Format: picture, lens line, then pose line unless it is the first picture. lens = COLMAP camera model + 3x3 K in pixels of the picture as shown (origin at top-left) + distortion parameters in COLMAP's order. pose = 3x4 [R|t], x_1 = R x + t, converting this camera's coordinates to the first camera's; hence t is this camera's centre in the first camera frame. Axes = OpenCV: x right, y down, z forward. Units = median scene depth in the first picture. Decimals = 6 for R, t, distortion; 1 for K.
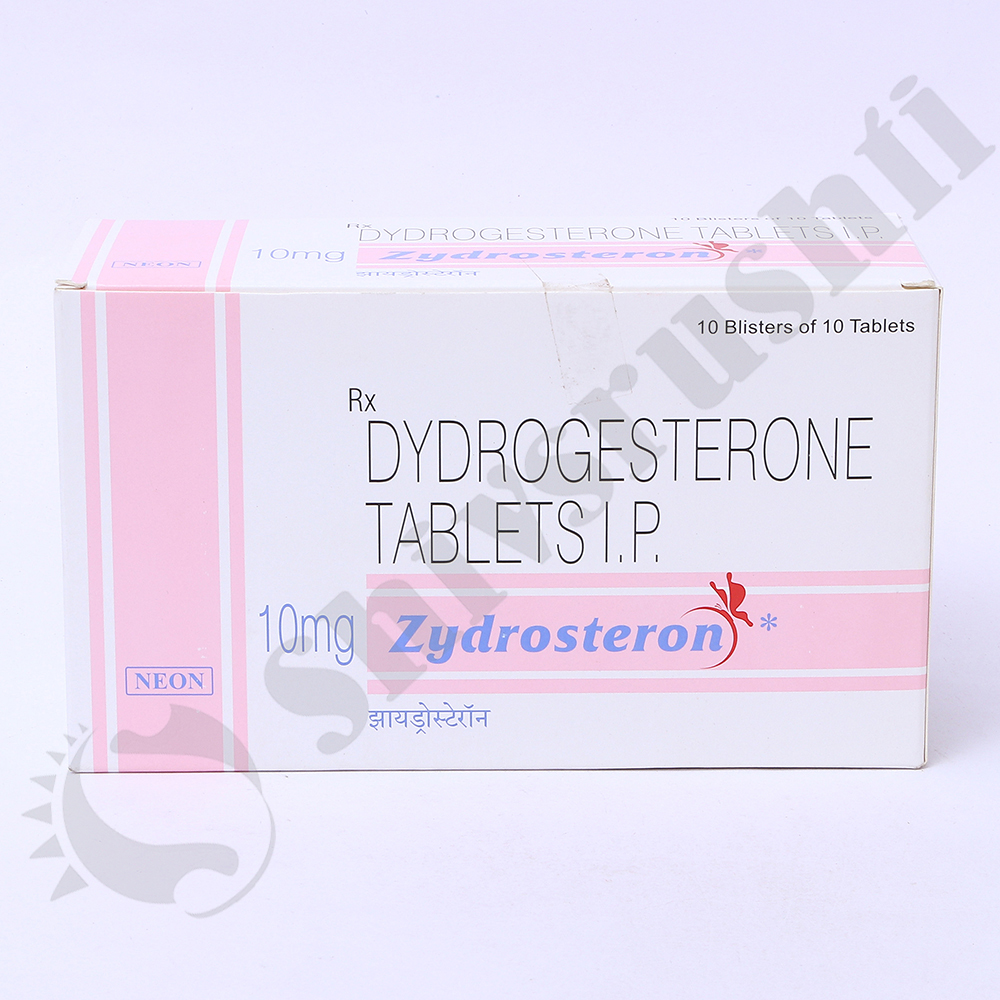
lens RADIAL K [[3540.5, 0, 446.5], [0, 3540.5, 502.2], [0, 0, 1]] dist [0.002219, 0.000000]
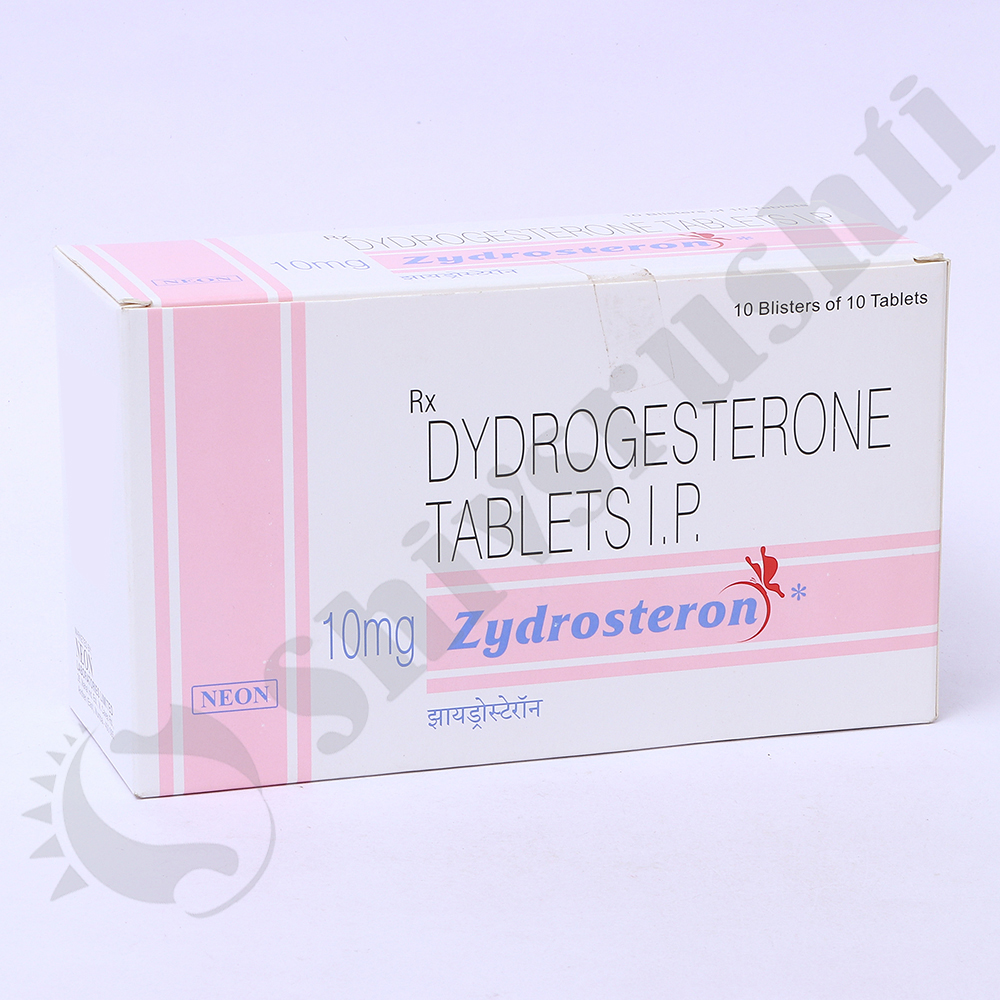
lens RADIAL K [[3540.5, 0, 493.3], [0, 3540.5, 404.2], [0, 0, 1]] dist [0.002219, 0.000000]
pose [[0.969541, -0.063371, 0.236590, -0.237743], [0.072042, 0.997003, -0.028180, 0.001880], [-0.234096, 0.044366, 0.971201, 0.013907]]
